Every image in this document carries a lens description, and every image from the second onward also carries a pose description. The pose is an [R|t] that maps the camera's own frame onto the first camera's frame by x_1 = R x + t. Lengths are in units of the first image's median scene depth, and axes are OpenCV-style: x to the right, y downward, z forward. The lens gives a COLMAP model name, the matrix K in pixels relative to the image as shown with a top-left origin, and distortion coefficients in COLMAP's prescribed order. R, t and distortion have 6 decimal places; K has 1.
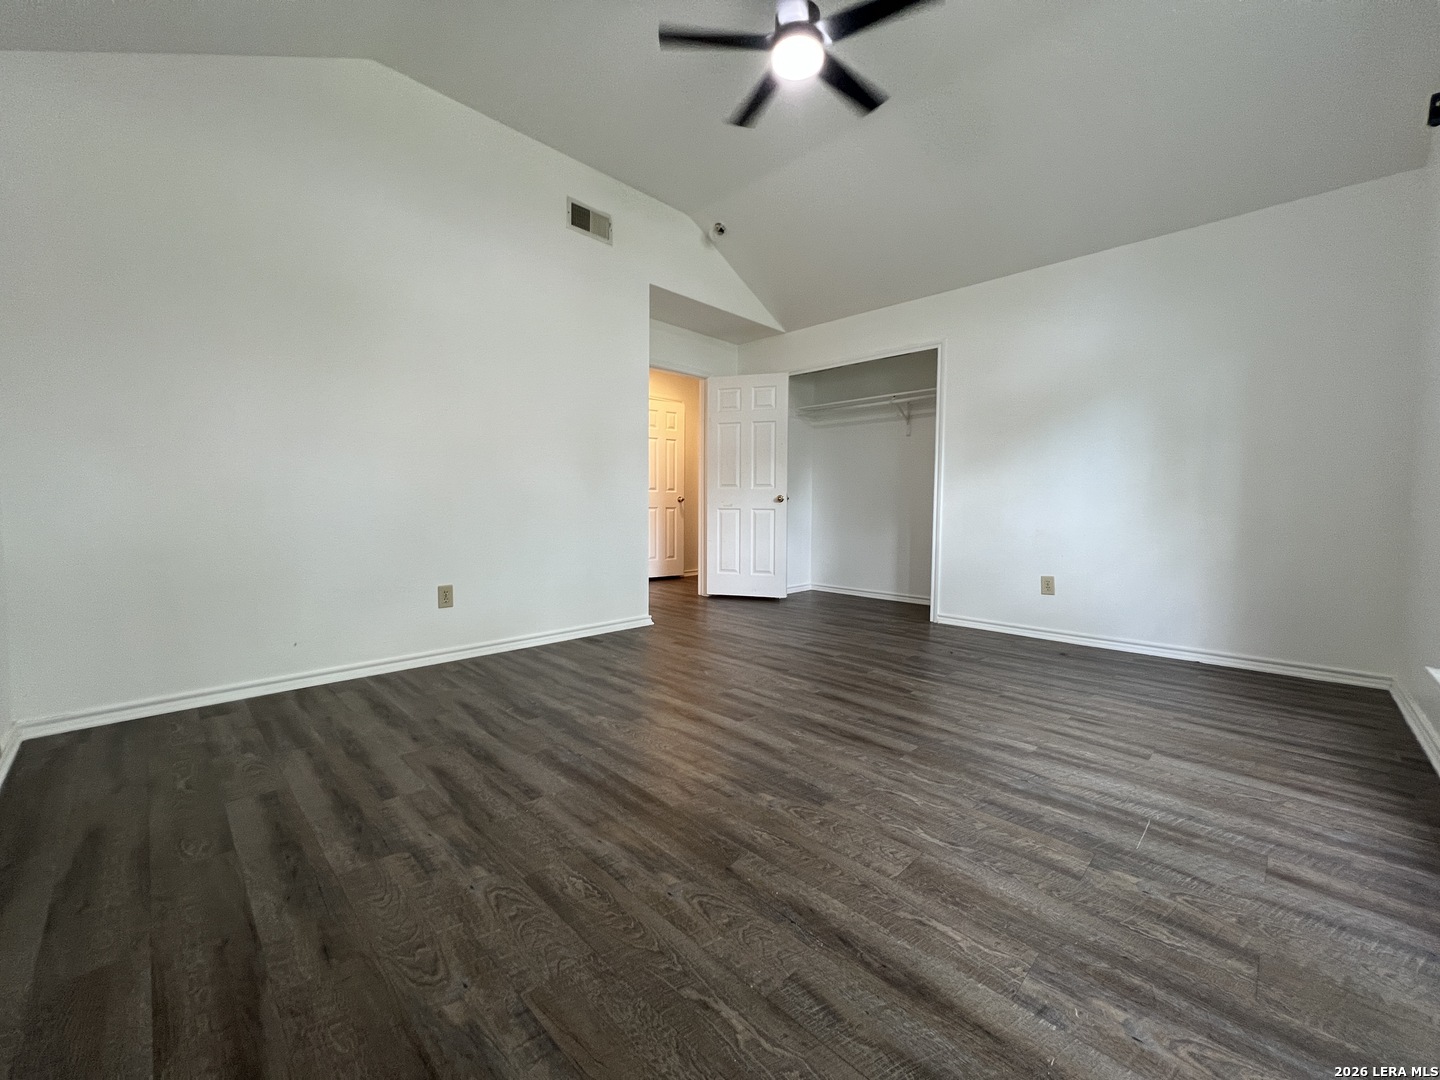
lens RADIAL K [[576.0, 0, 715.7], [0, 576.0, 533.2], [0, 0, 1]] dist [-0.000790, -0.000108]
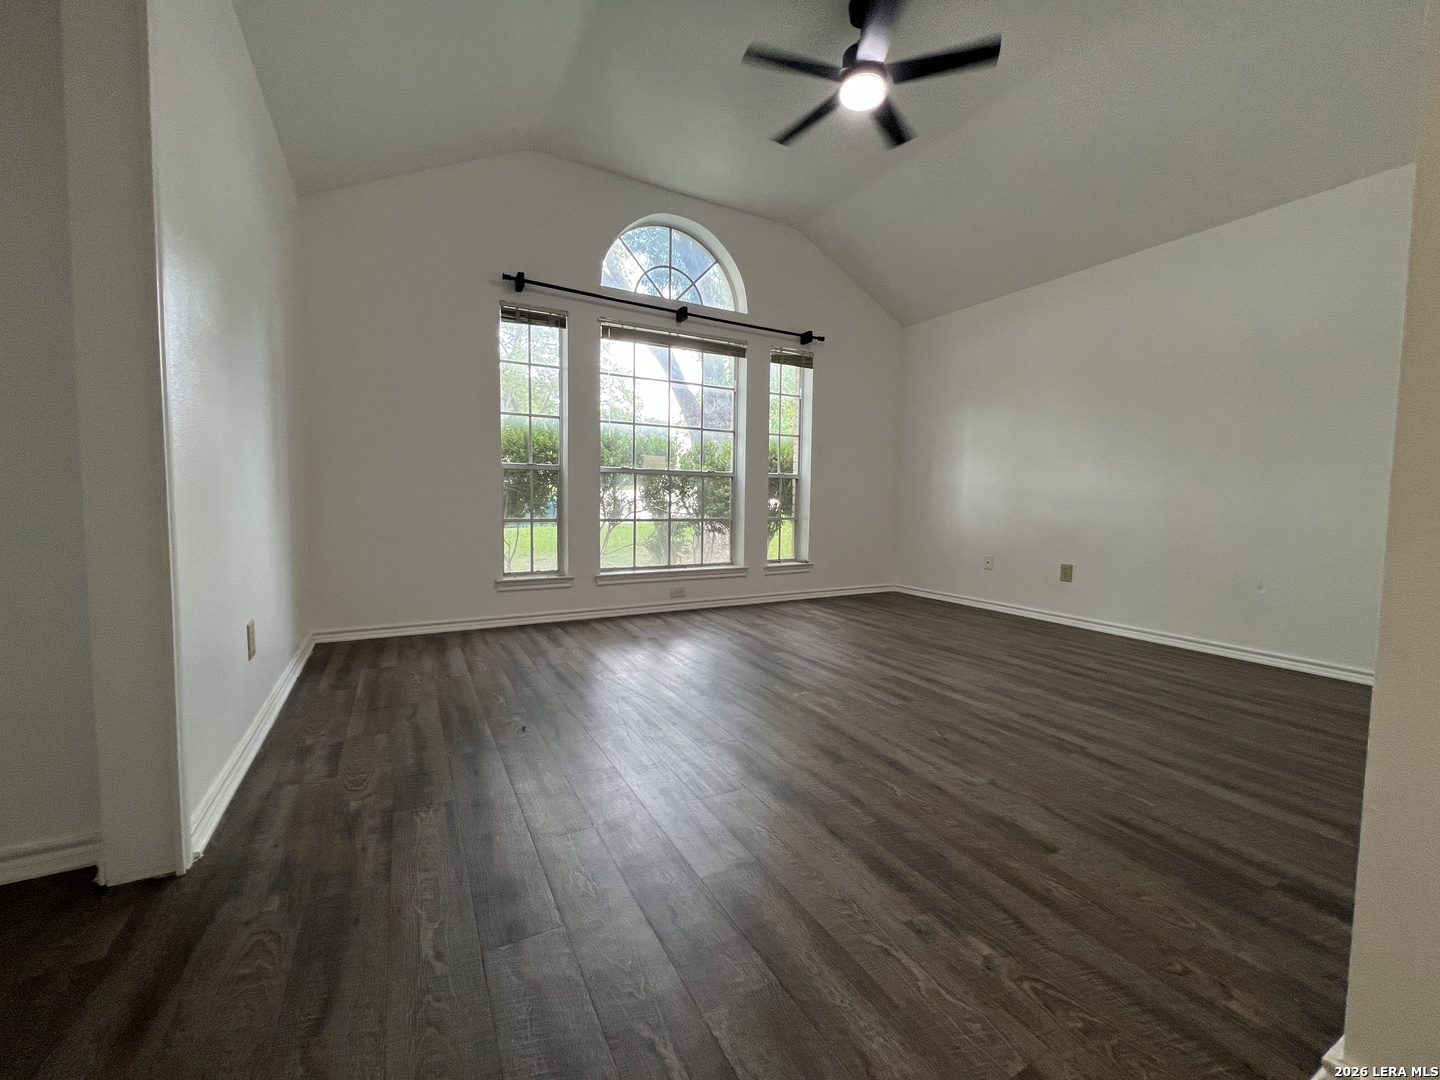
lens RADIAL K [[576.0, 0, 715.7], [0, 576.0, 533.2], [0, 0, 1]] dist [-0.000790, -0.000108]
pose [[-0.958457, -0.034694, 0.283119, 0.061099], [-0.006023, 0.994816, 0.101516, -0.085091], [-0.285173, 0.095594, -0.953697, 2.033053]]
